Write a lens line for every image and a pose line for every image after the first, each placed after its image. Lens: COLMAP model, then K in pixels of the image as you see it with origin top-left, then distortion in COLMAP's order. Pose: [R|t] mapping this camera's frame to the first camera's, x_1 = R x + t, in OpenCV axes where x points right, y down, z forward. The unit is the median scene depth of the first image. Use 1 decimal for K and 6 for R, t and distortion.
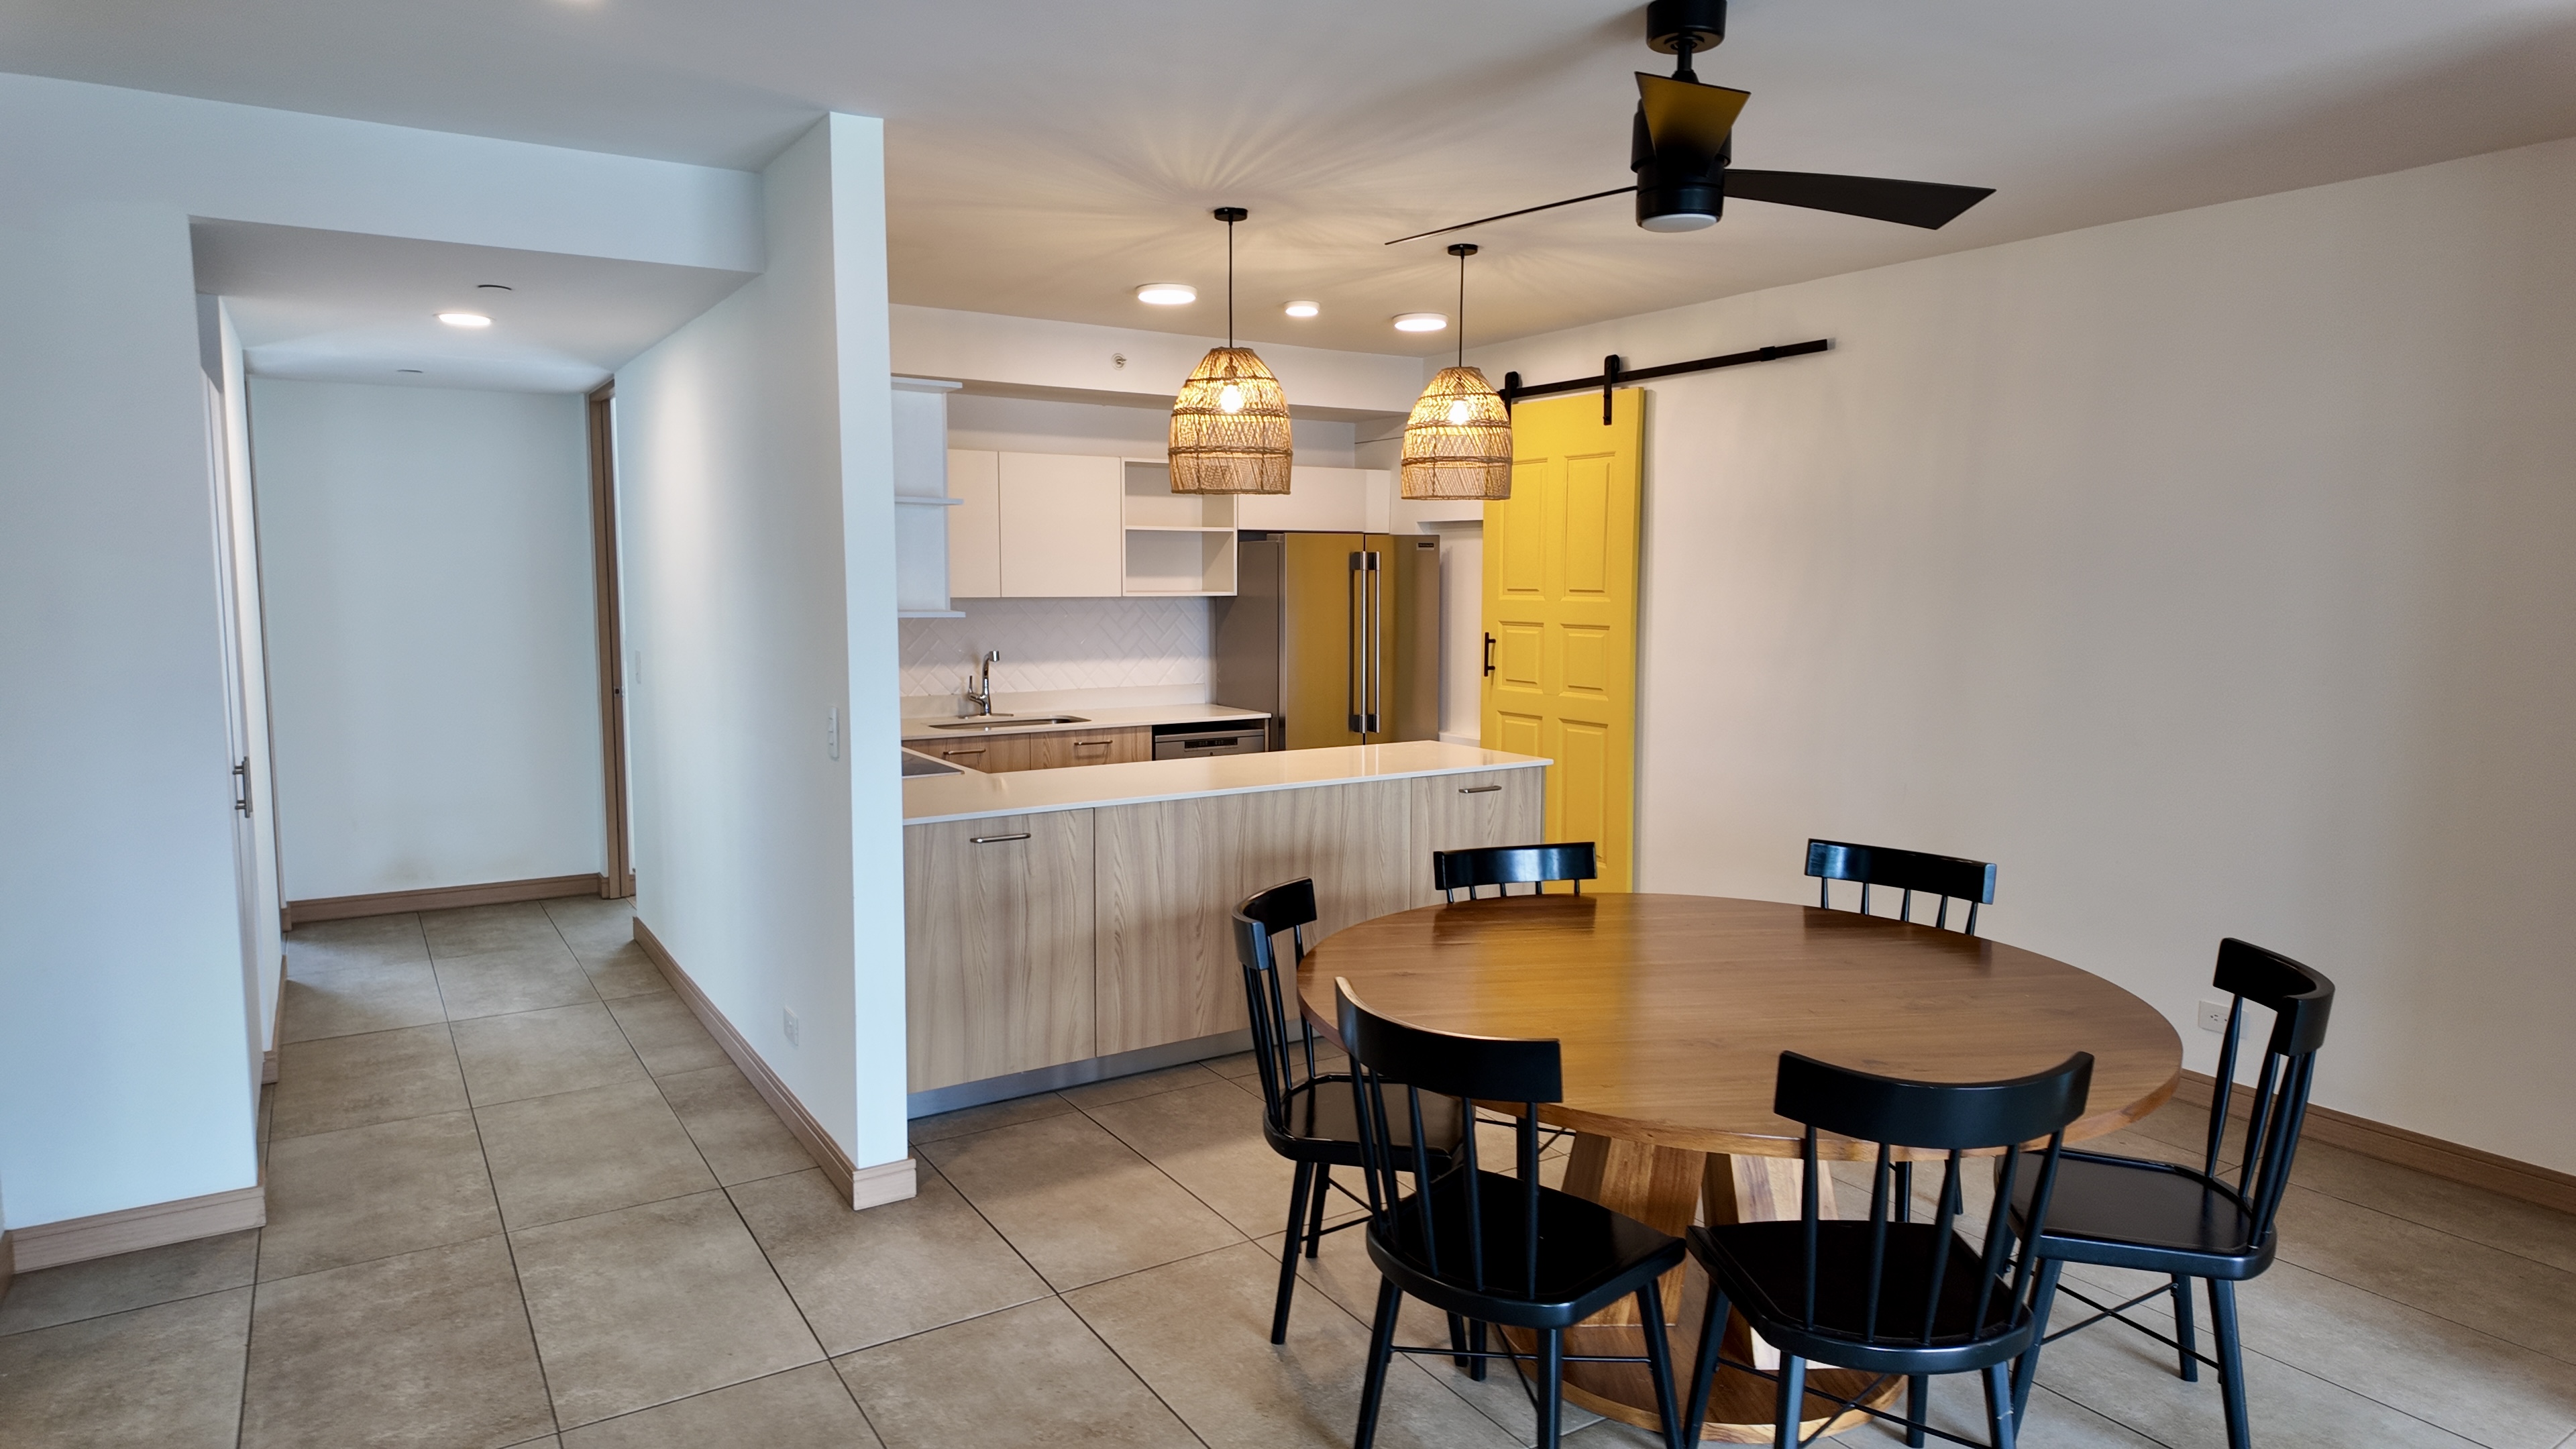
lens RADIAL K [[1510.3, 0, 1266.2], [0, 1510.3, 737.4], [0, 0, 1]] dist [0.048539, -0.040789]
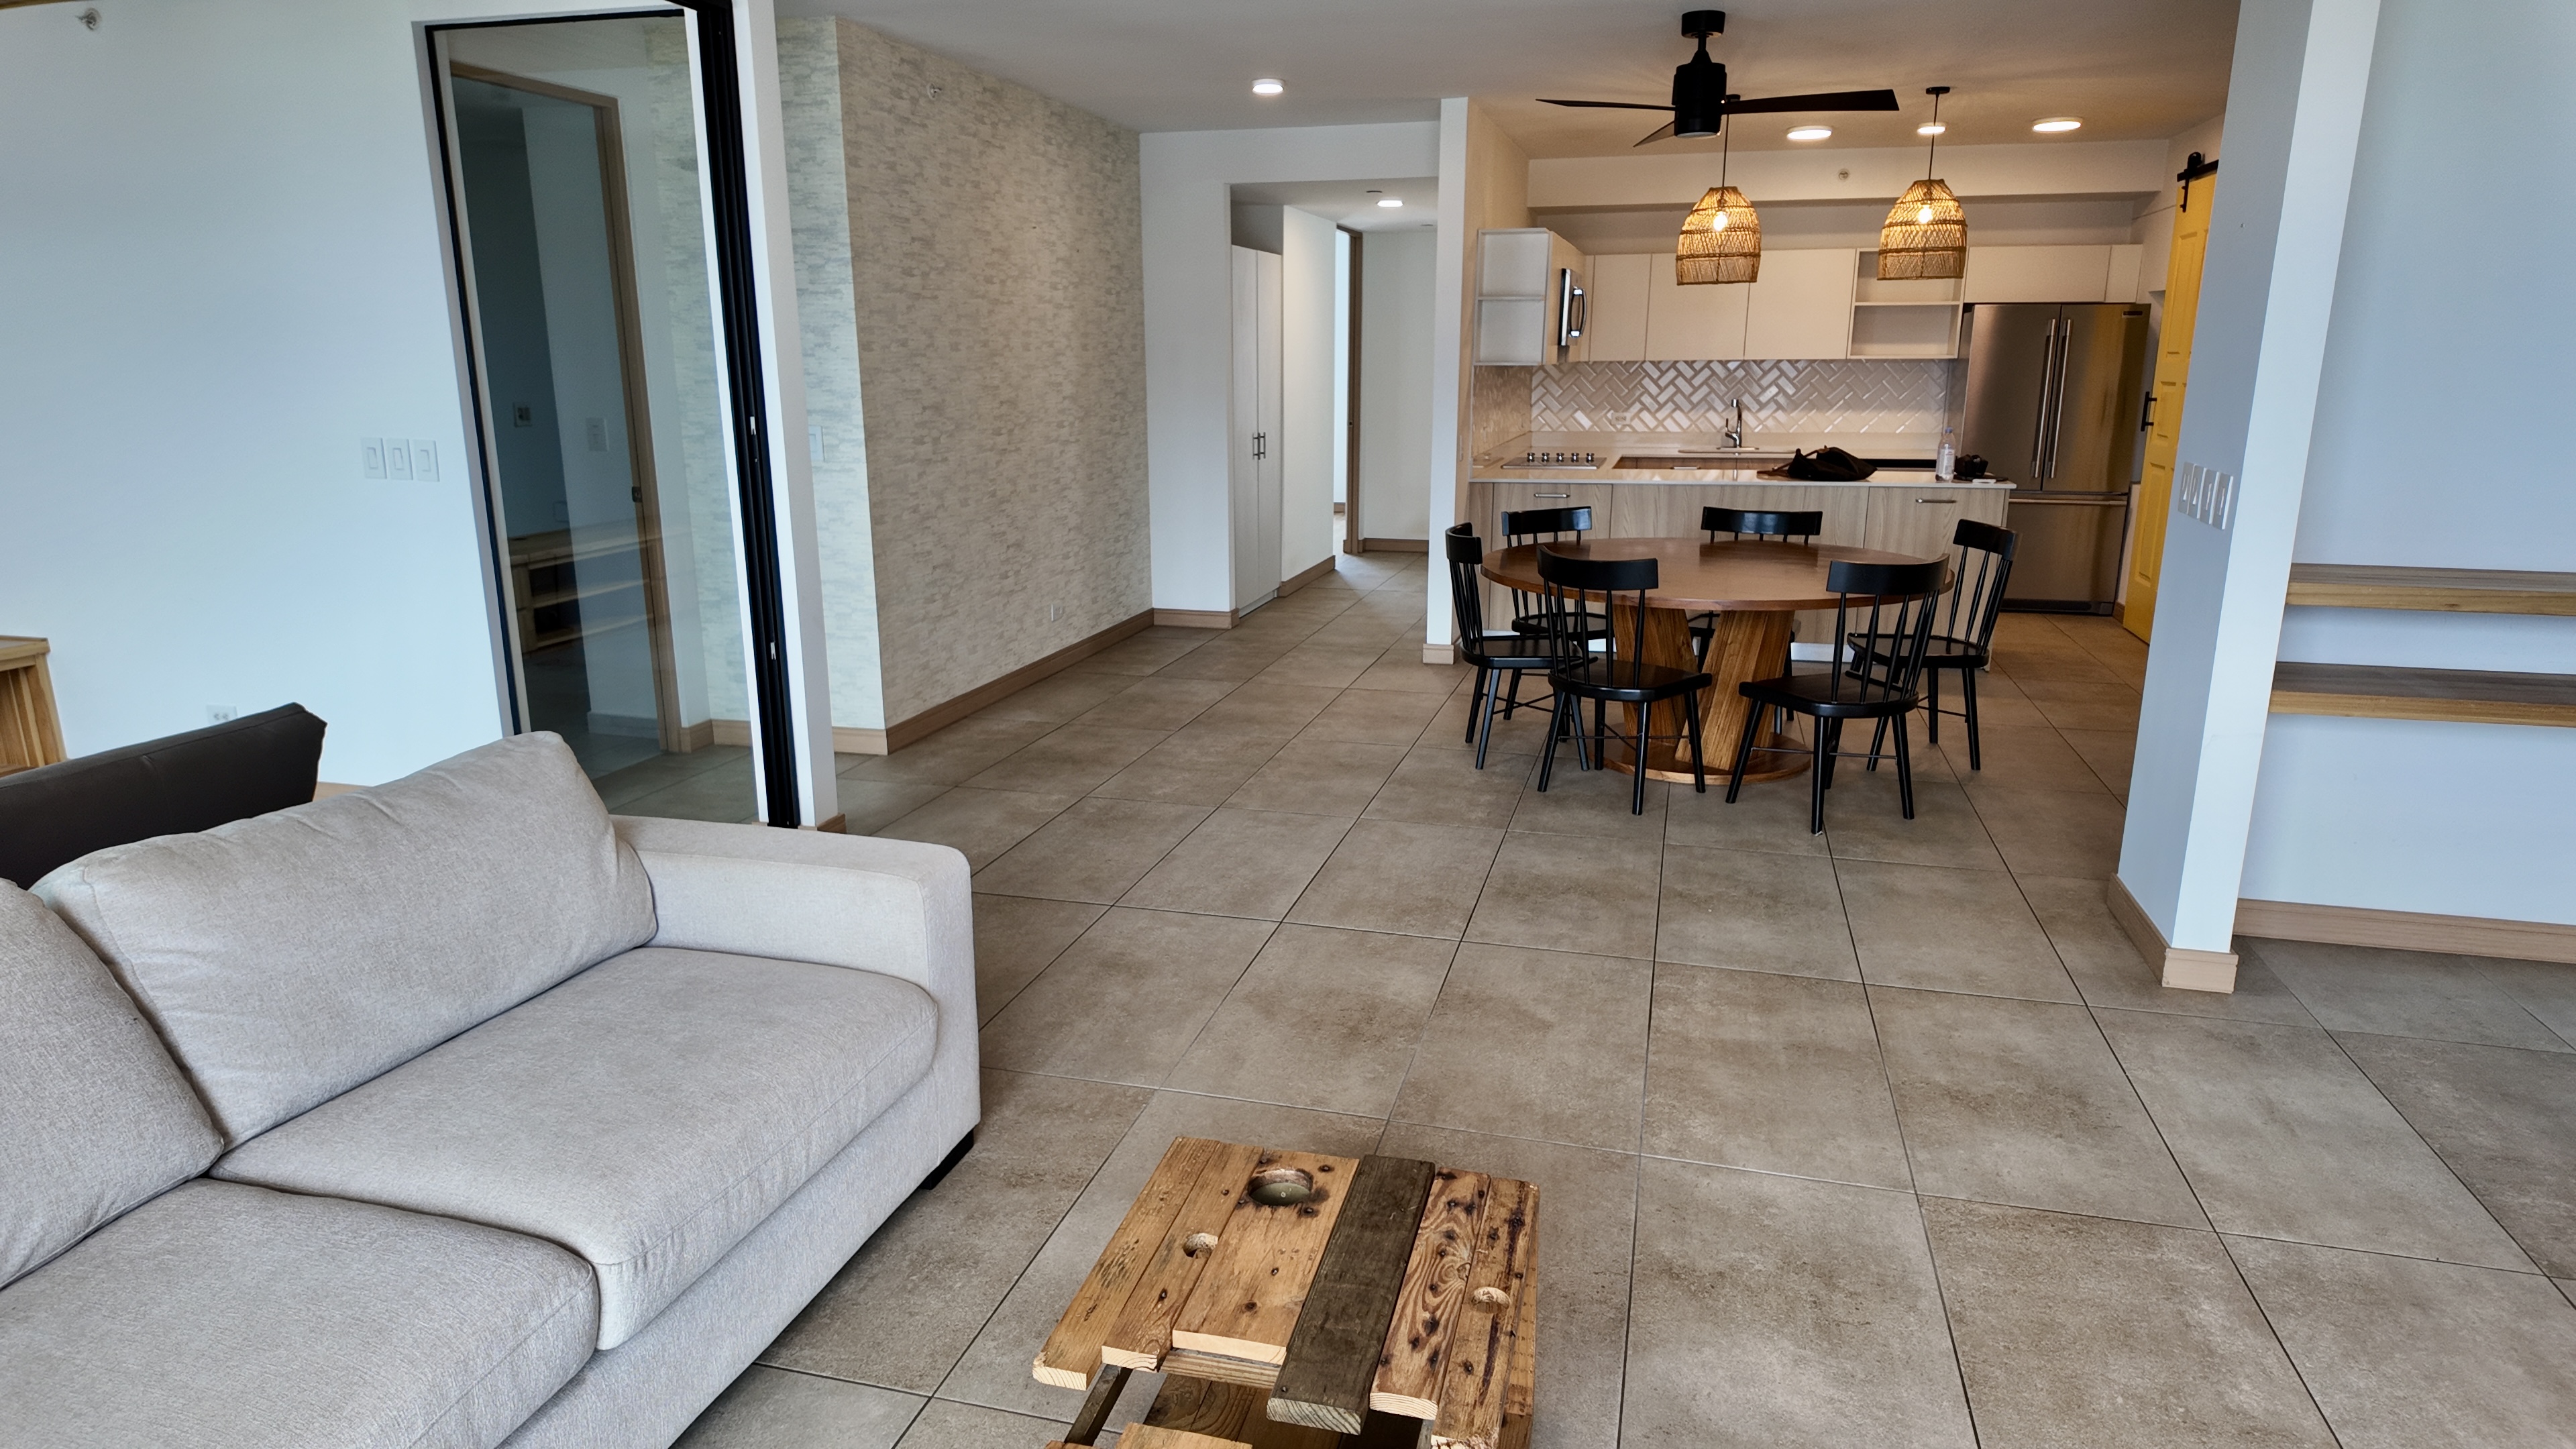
lens RADIAL K [[1510.3, 0, 1275.0], [0, 1510.3, 730.5], [0, 0, 1]] dist [0.048539, -0.040789]
pose [[0.687783, 0.175057, -0.704493, 0.773314], [-0.080134, 0.982865, 0.165996, 0.060489], [0.721480, -0.057716, 0.690026, -0.393596]]
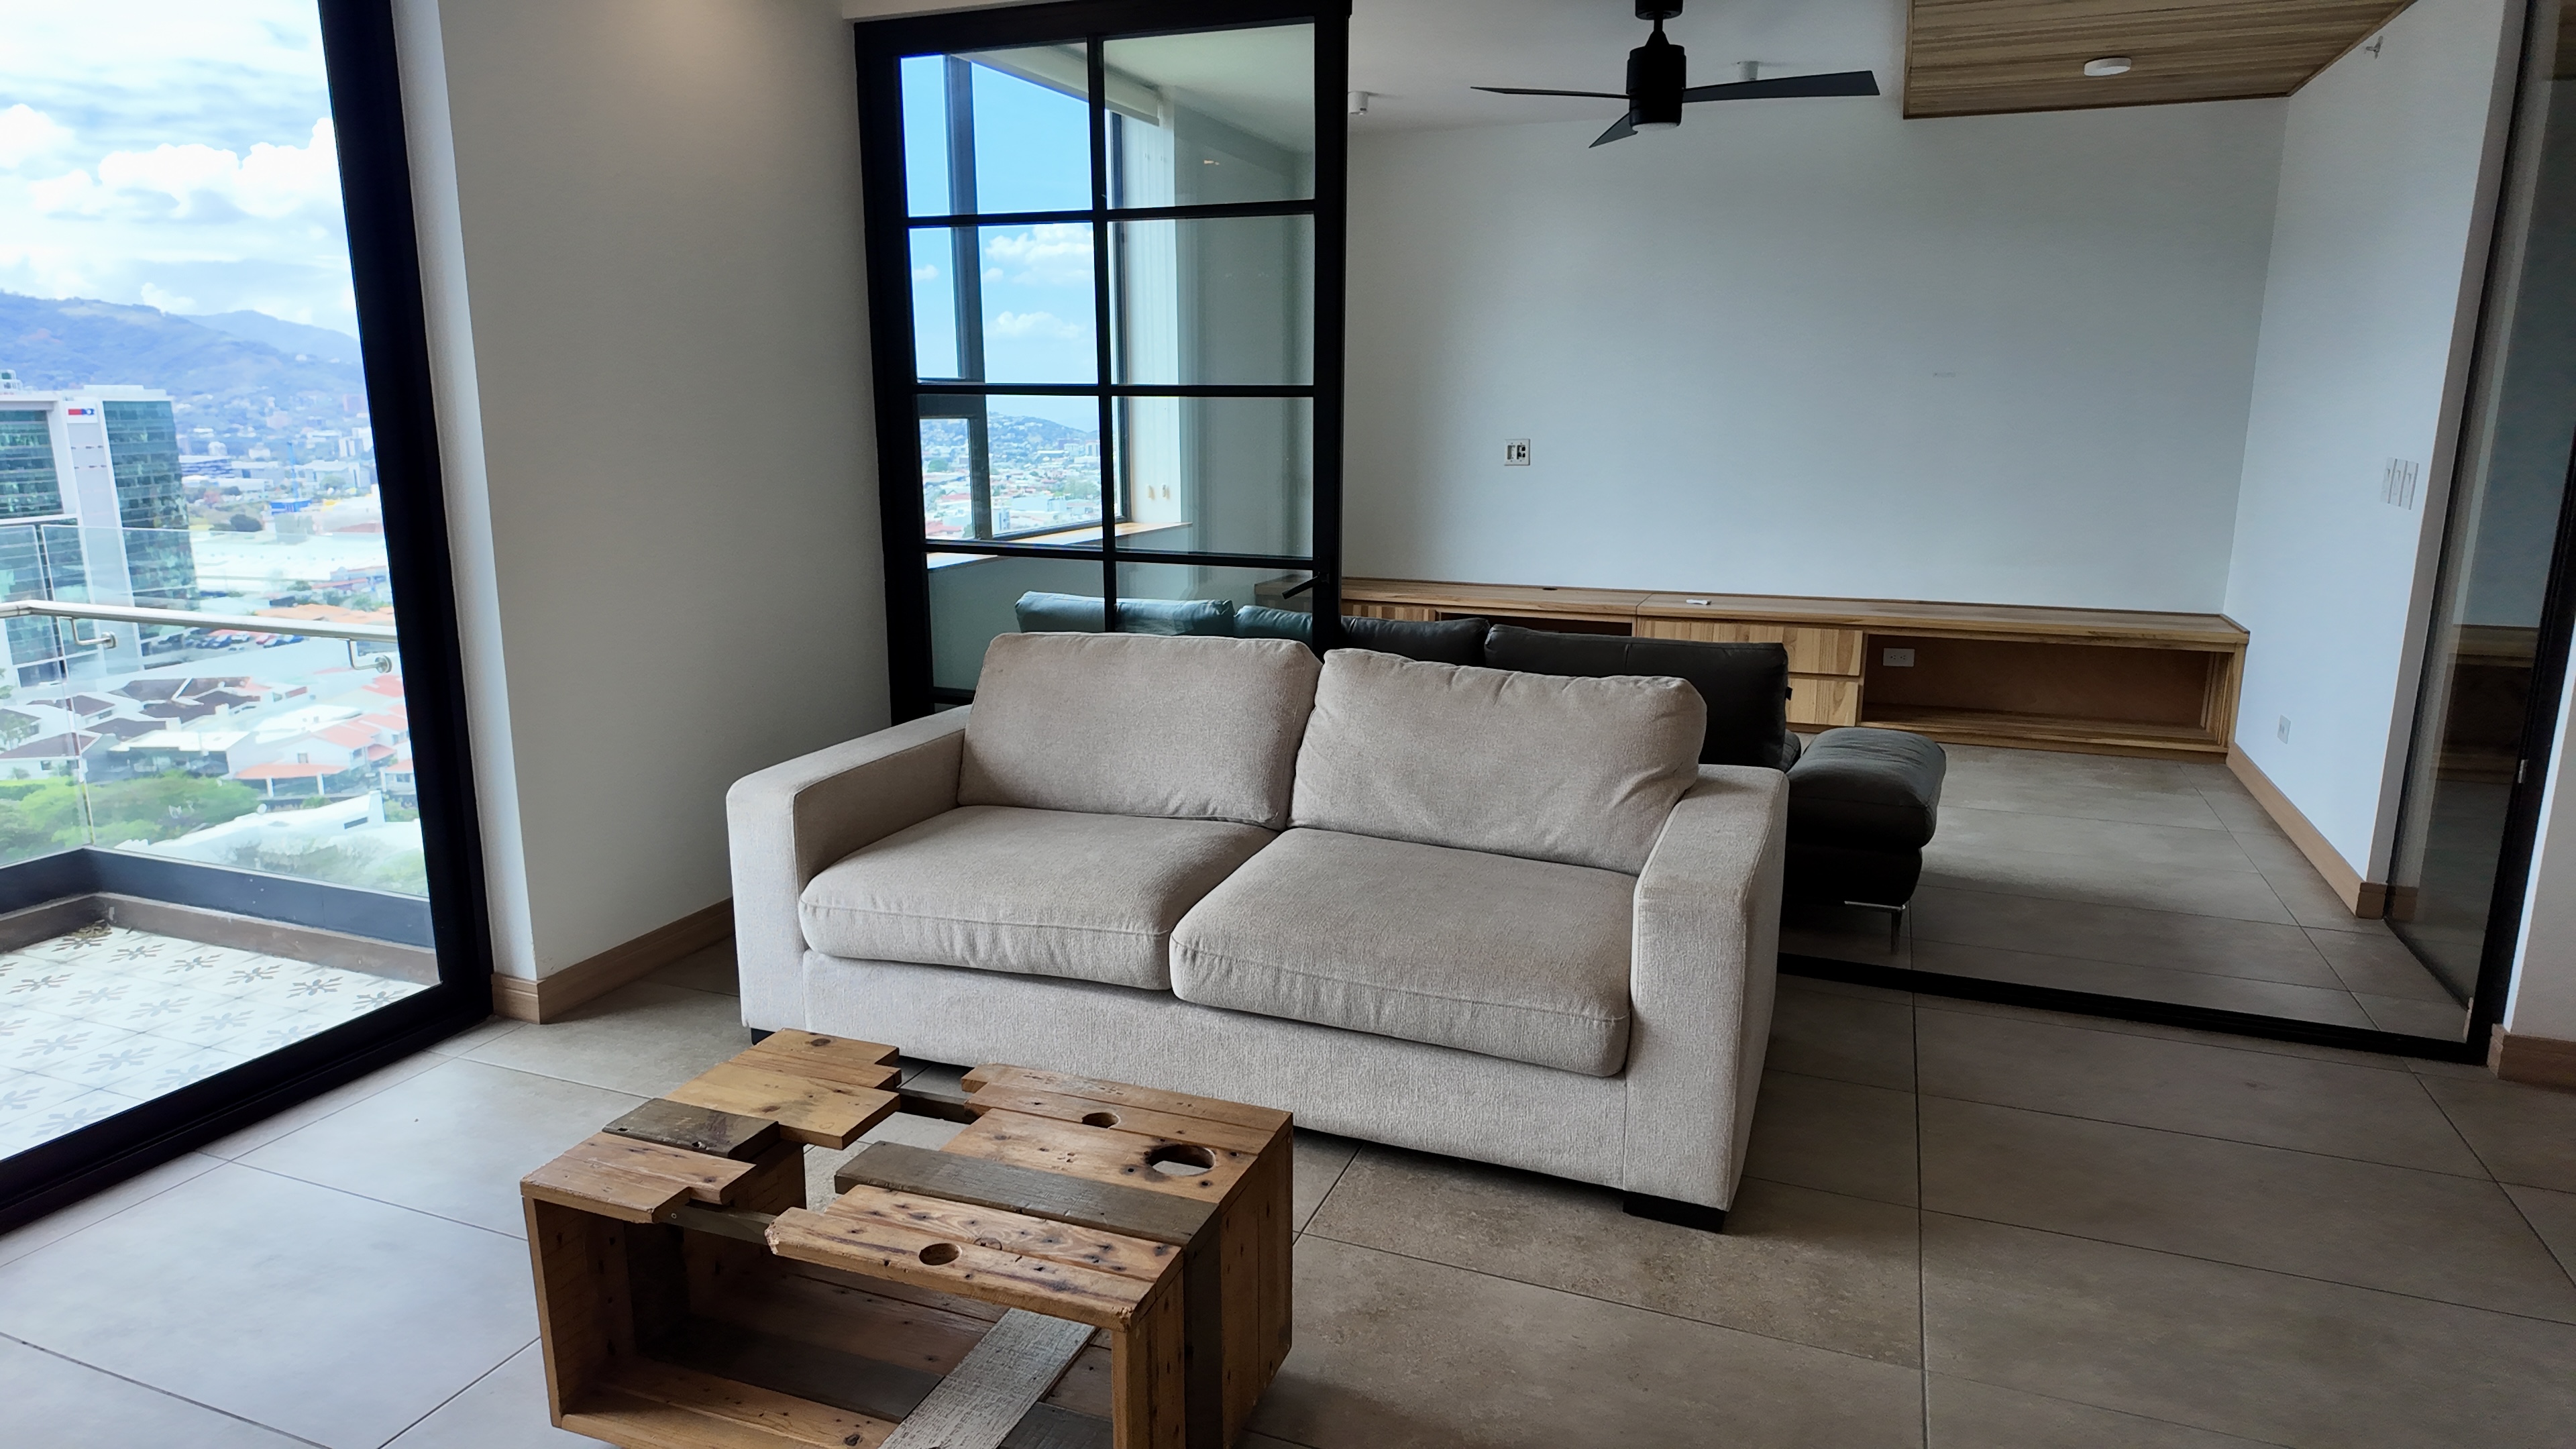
lens RADIAL K [[1510.3, 0, 1287.9], [0, 1510.3, 717.2], [0, 0, 1]] dist [0.048539, -0.040789]
pose [[-0.794571, 0.124085, -0.594357, 0.708466], [-0.071324, 0.953042, 0.294319, 0.016801], [0.602967, 0.276249, -0.748409, 0.174135]]
